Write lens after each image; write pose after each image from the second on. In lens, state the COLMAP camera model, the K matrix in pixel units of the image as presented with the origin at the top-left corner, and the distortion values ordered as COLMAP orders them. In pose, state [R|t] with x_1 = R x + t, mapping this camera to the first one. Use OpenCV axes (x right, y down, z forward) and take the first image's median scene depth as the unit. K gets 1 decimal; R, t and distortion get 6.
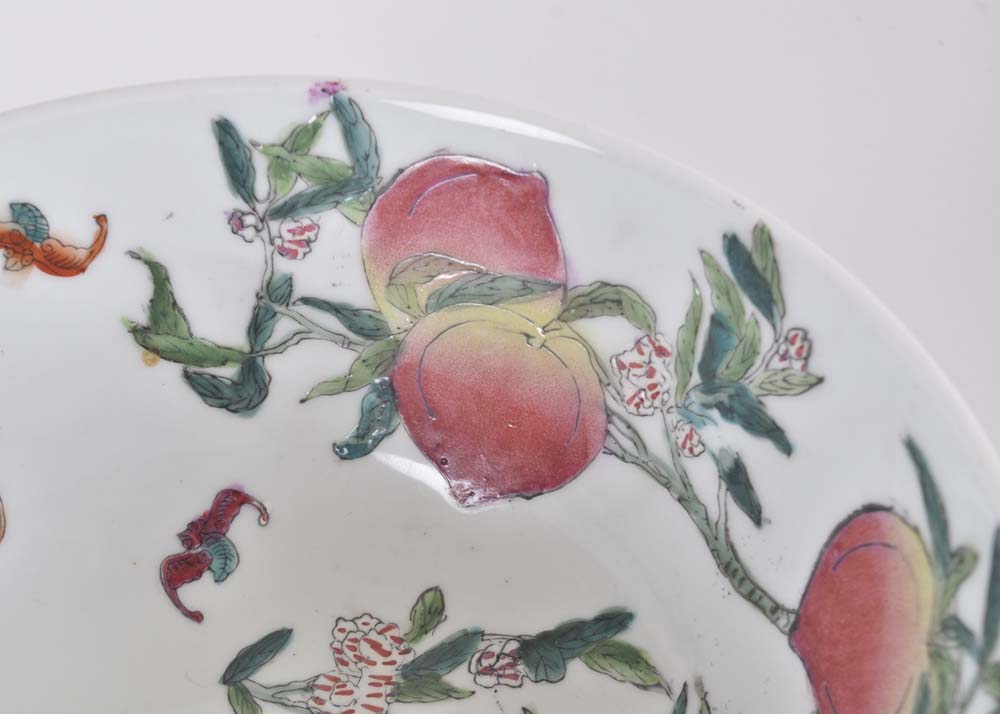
lens RADIAL K [[2388.7, 0, 500.4], [0, 2388.7, 357.5], [0, 0, 1]] dist [0.067963, 0.000000]
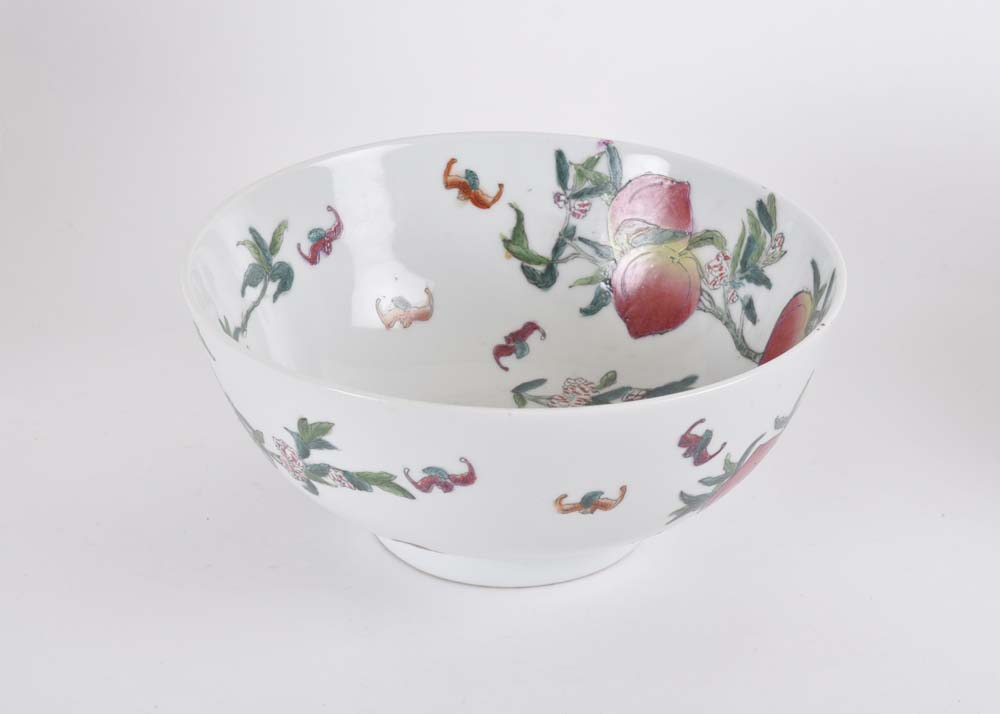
lens RADIAL K [[2388.7, 0, 499.8], [0, 2388.7, 356.7], [0, 0, 1]] dist [0.067963, 0.000000]
pose [[0.975933, 0.143411, -0.164278, 0.240407], [-0.193614, 0.916461, -0.350161, 0.913702], [0.100338, 0.373540, 0.922171, -1.096074]]
